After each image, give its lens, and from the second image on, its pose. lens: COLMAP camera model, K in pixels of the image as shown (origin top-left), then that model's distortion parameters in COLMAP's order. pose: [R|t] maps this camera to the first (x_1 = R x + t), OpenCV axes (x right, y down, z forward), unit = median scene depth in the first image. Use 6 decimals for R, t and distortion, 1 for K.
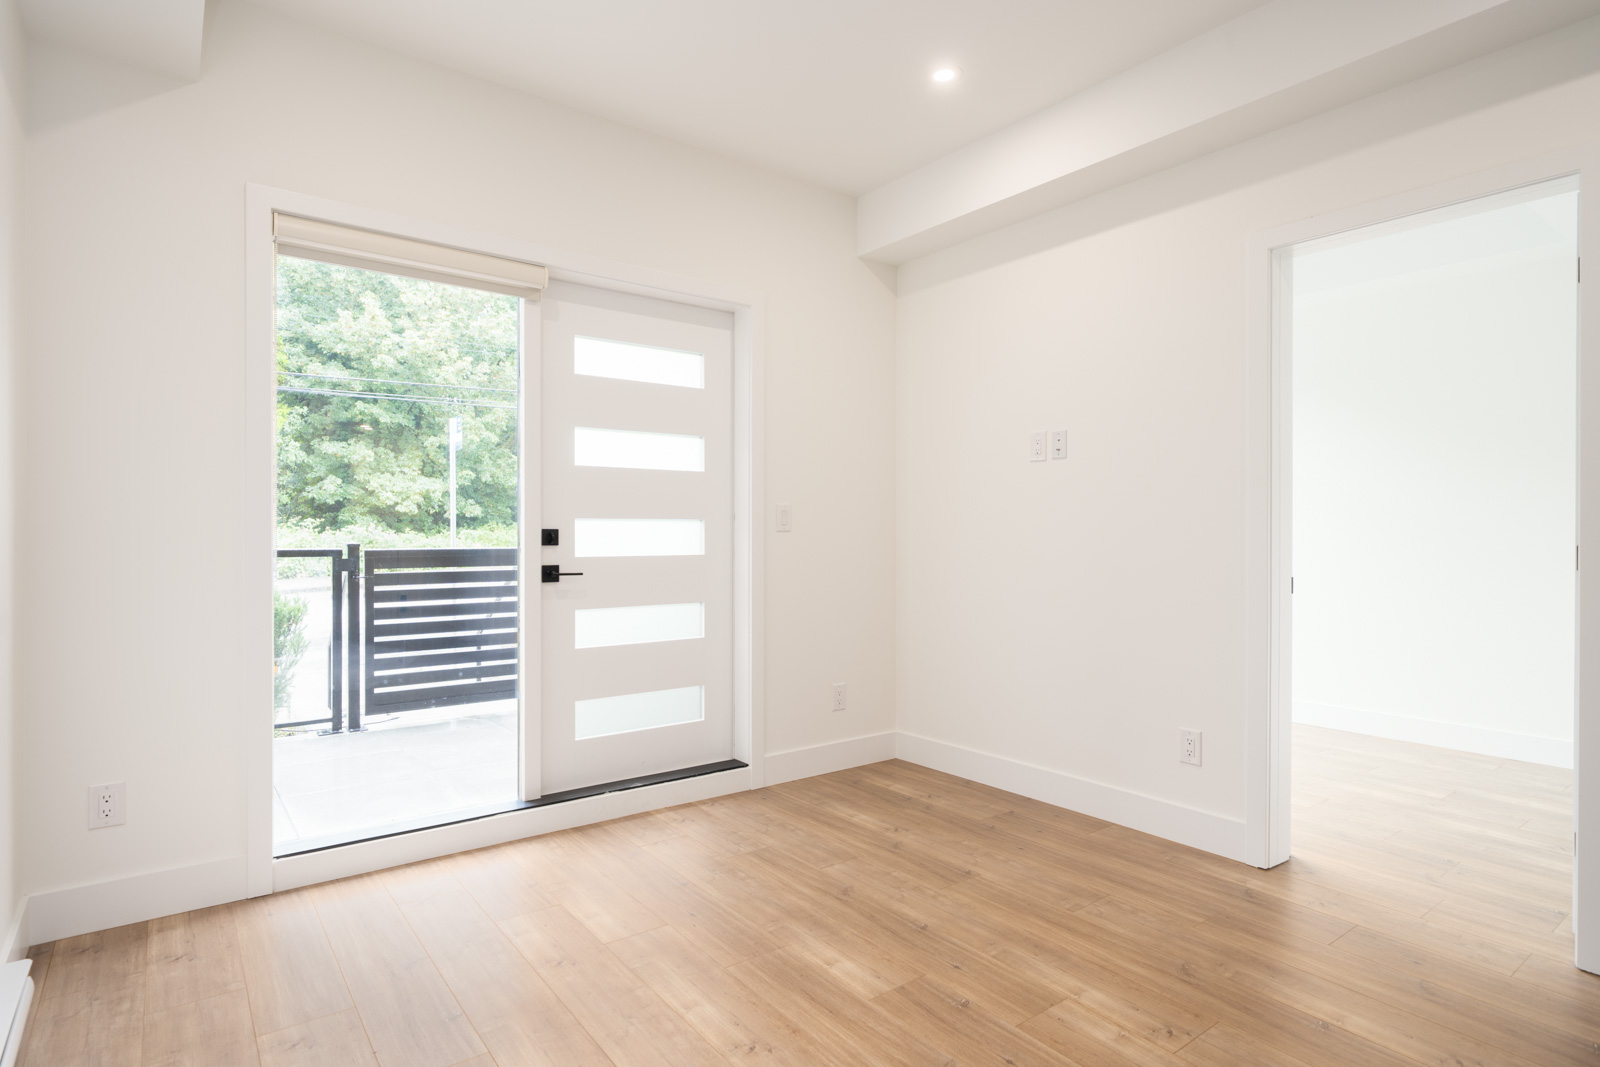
lens RADIAL K [[839.1, 0, 796.7], [0, 839.1, 541.0], [0, 0, 1]] dist [0.002952, -0.001340]
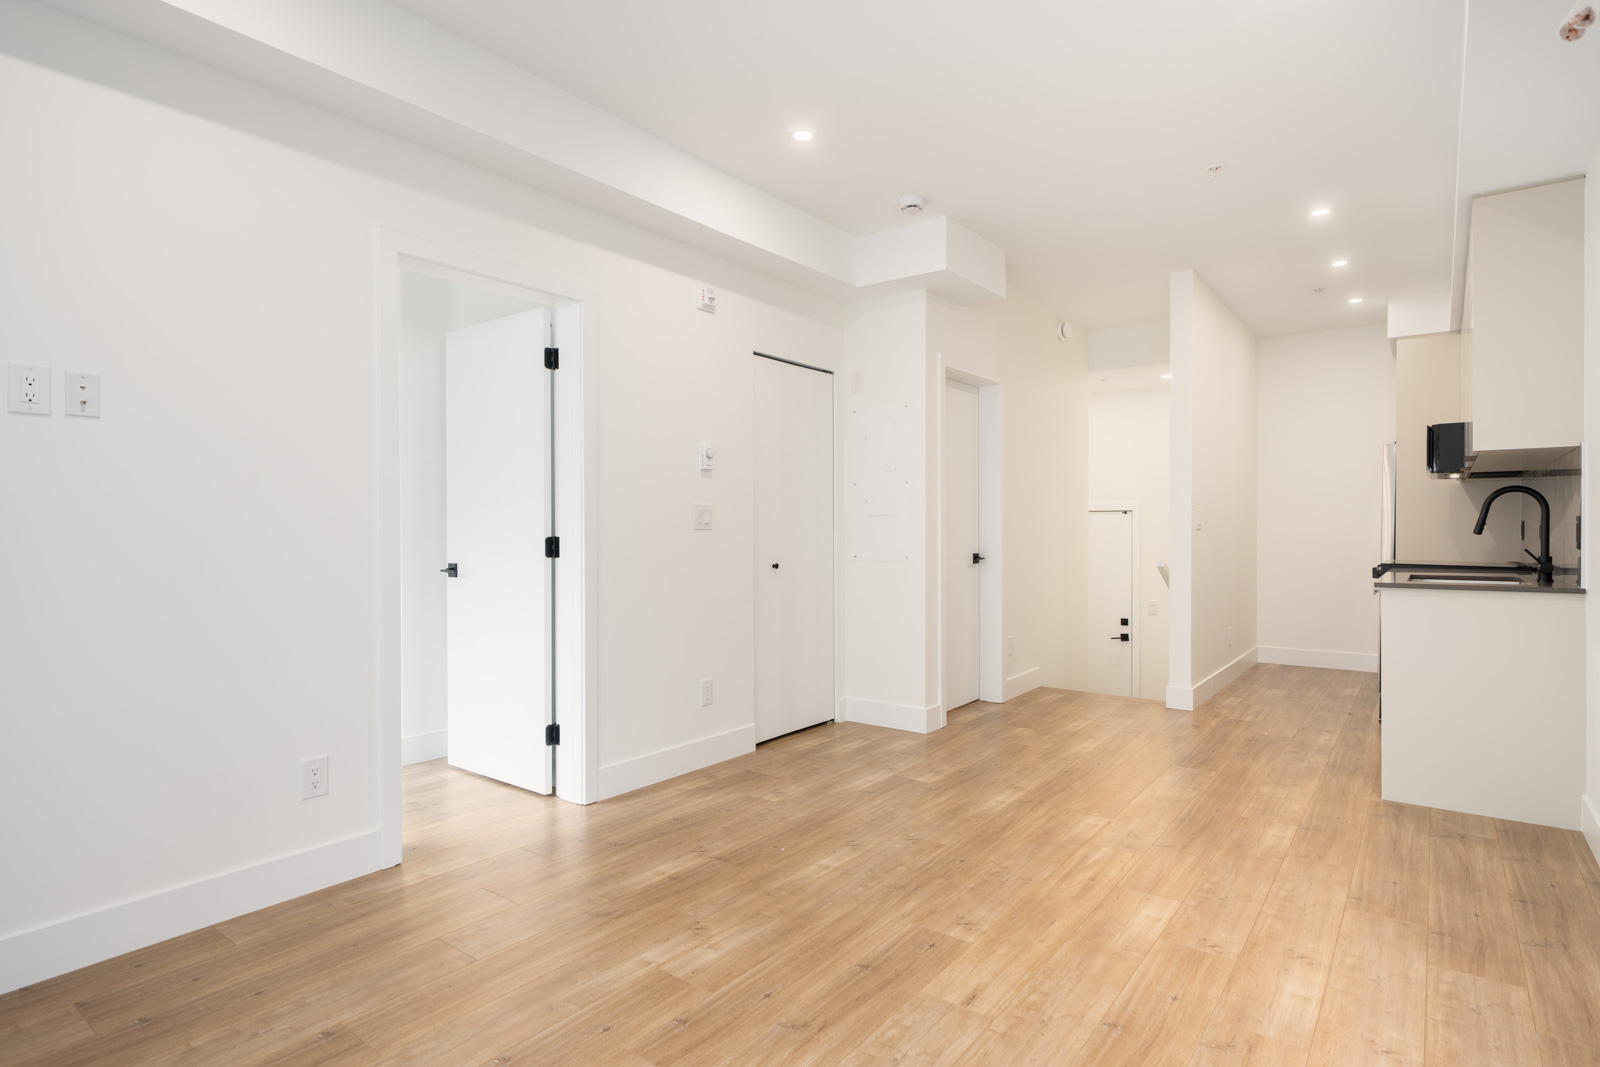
lens RADIAL K [[839.1, 0, 798.8], [0, 839.1, 535.5], [0, 0, 1]] dist [0.002952, -0.001340]
pose [[-0.268102, -0.009479, 0.963344, -0.411584], [0.012283, 0.999837, 0.013256, -0.009983], [-0.963312, 0.015387, -0.267942, 0.605677]]
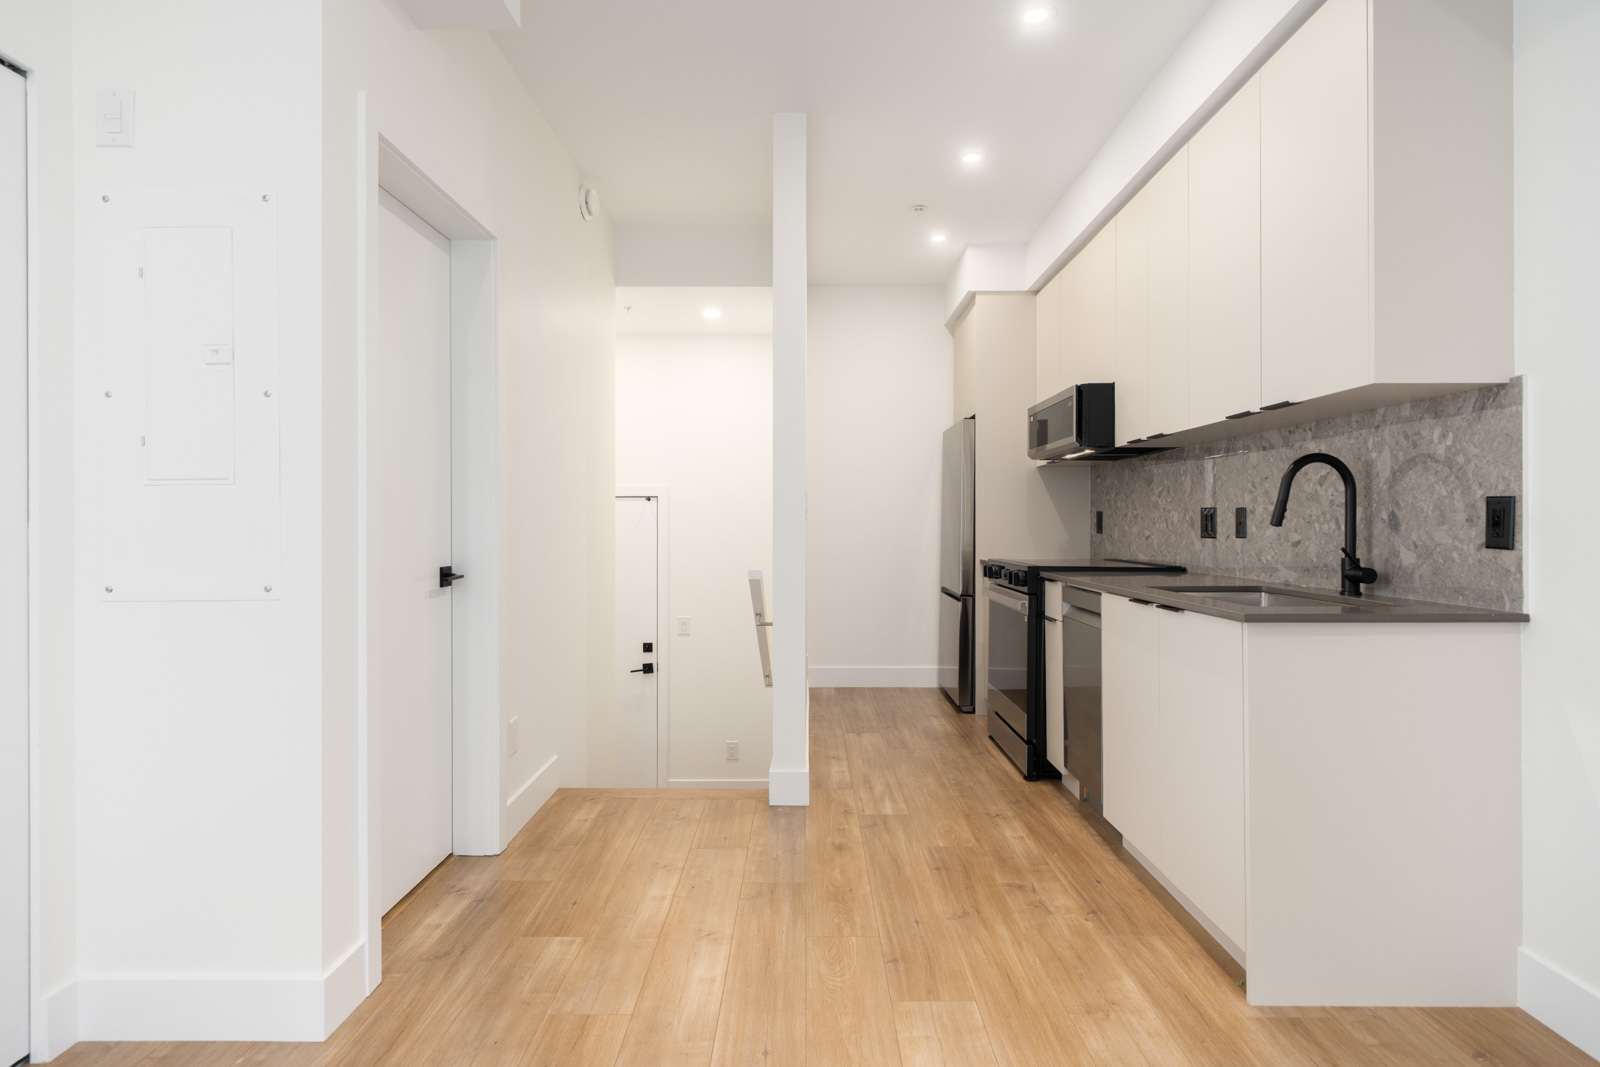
lens RADIAL K [[839.1, 0, 806.8], [0, 839.1, 520.7], [0, 0, 1]] dist [0.002952, -0.001340]
pose [[-0.792925, 0.000461, 0.609319, 0.225269], [0.006817, 0.999944, 0.008114, -0.000028], [-0.609282, 0.010588, -0.792883, 0.302377]]
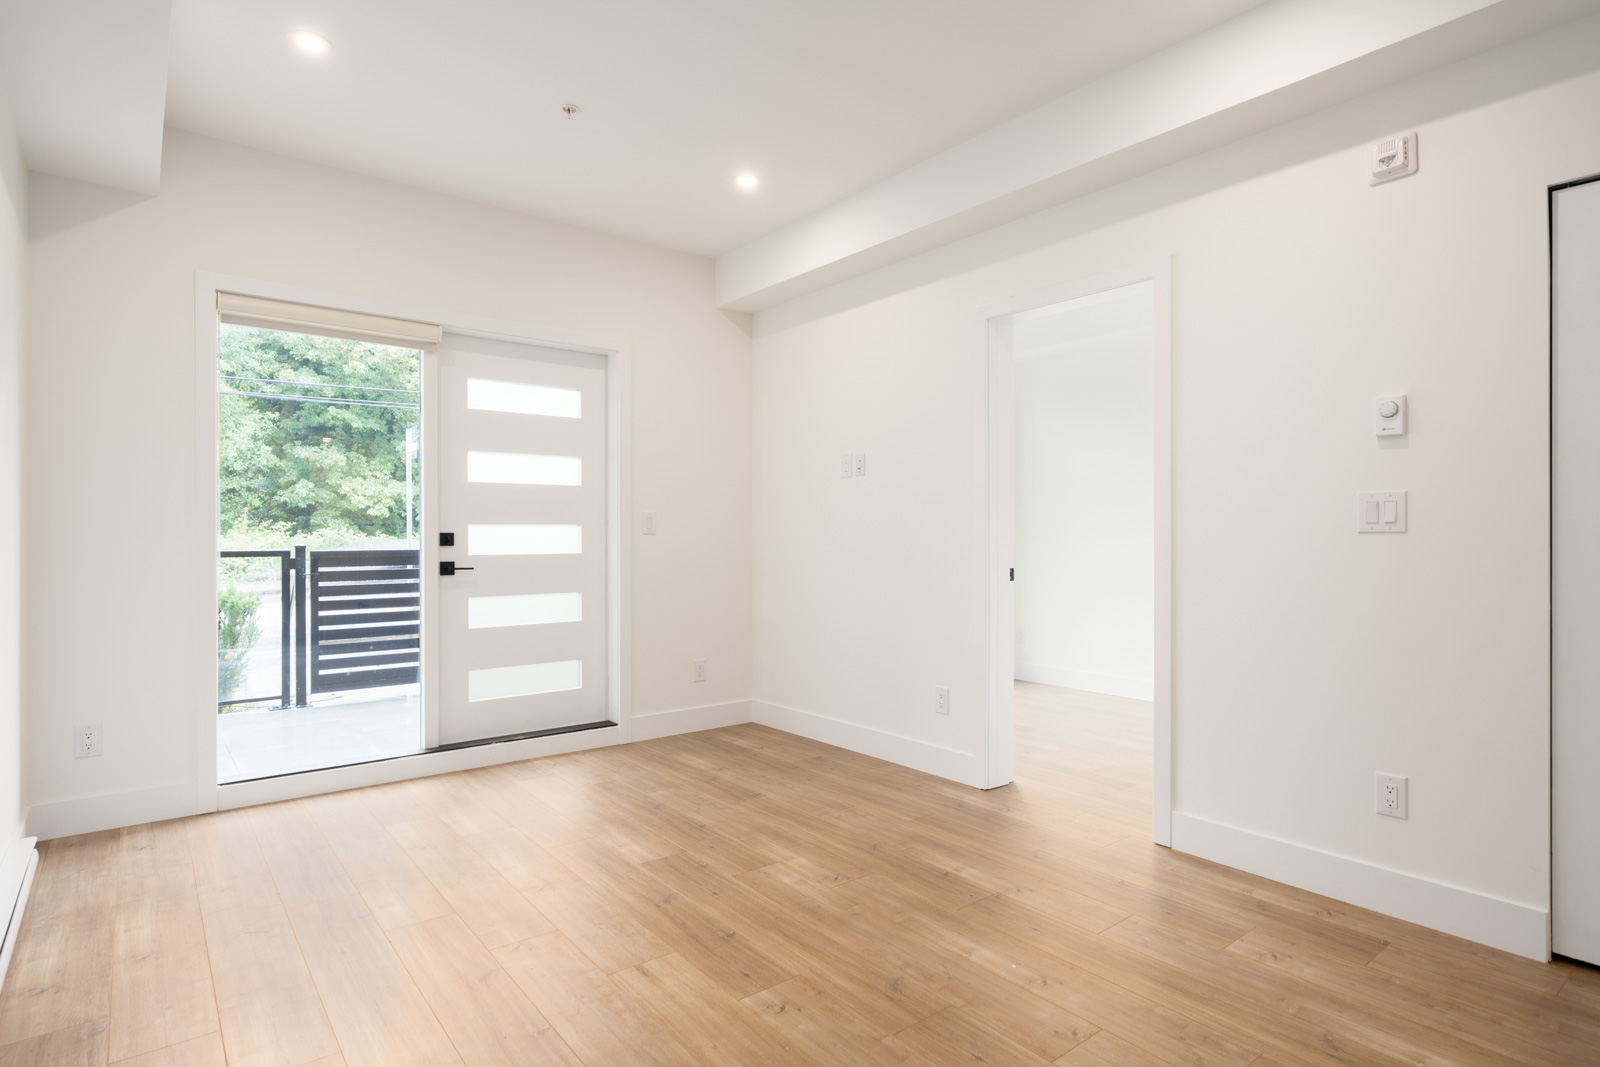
lens RADIAL K [[839.1, 0, 799.6], [0, 839.1, 540.6], [0, 0, 1]] dist [0.002952, -0.001340]
pose [[0.999730, -0.002612, 0.023090, 0.178559], [0.002682, 0.999992, -0.002988, 0.002249], [-0.023082, 0.003049, 0.999729, -0.232128]]
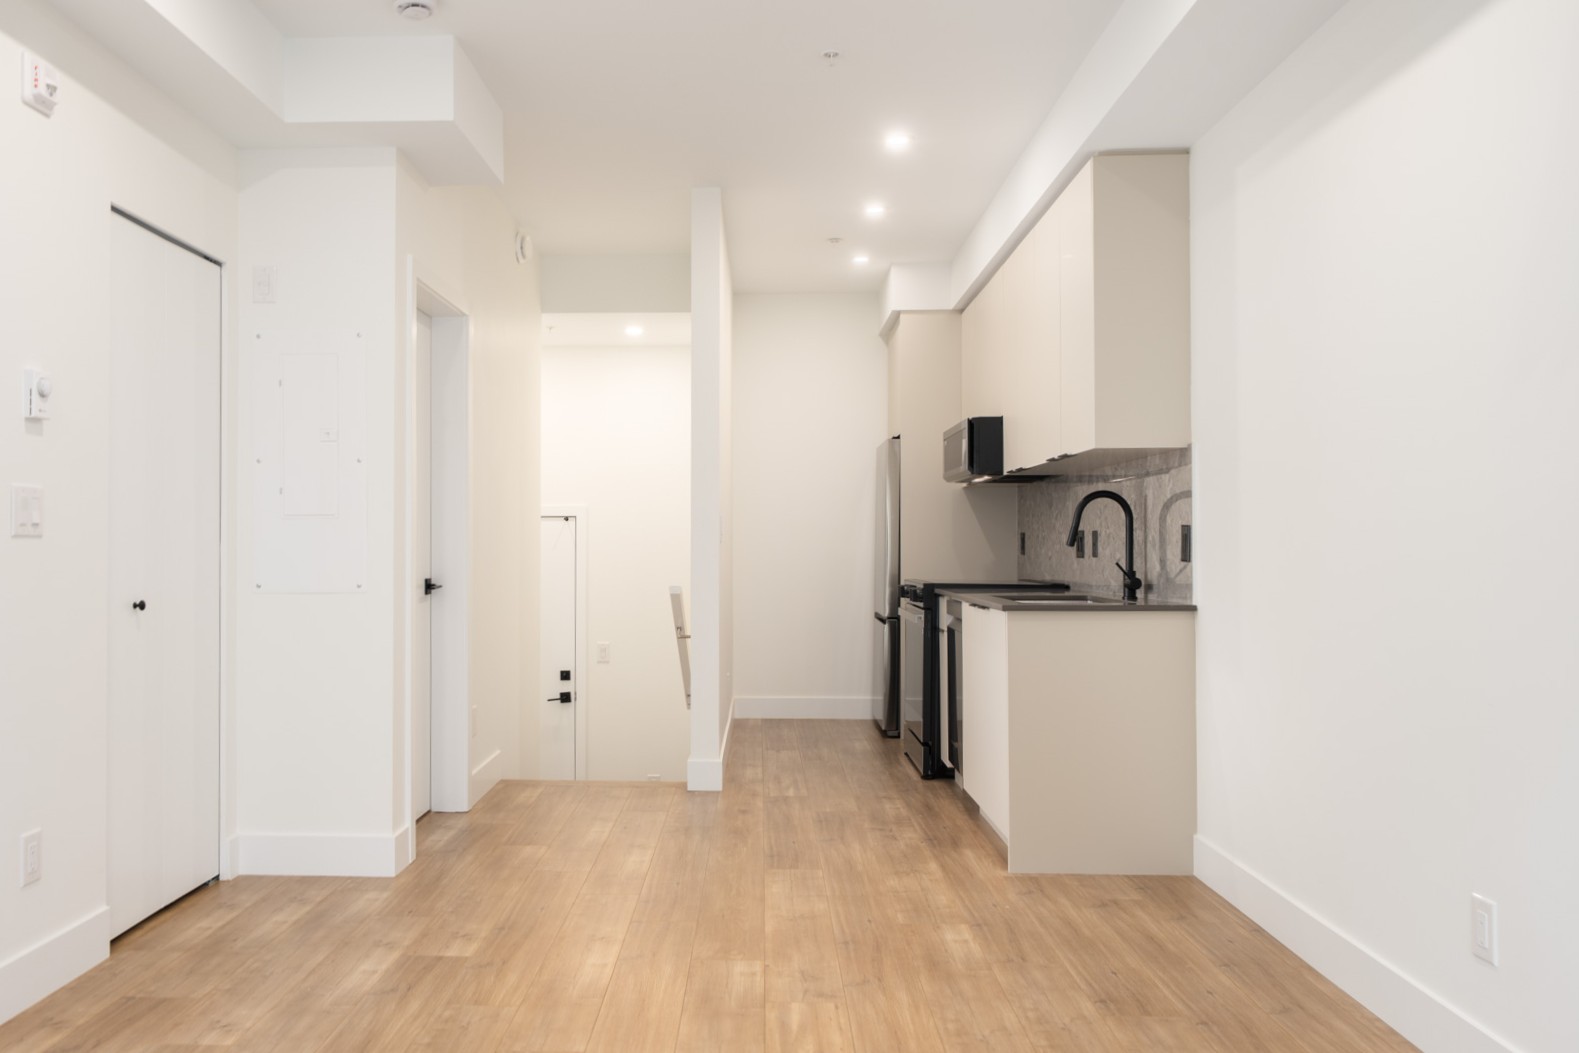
lens RADIAL K [[1245.0, 0, 706.2], [0, 1245.0, 527.6], [0, 0, 1]] dist [-0.006931, 0.012705]
pose [[-0.765060, 0.007264, 0.643918, -0.198860], [0.006369, 0.999973, -0.003714, -0.004698], [-0.643927, 0.001260, -0.765086, 0.771107]]
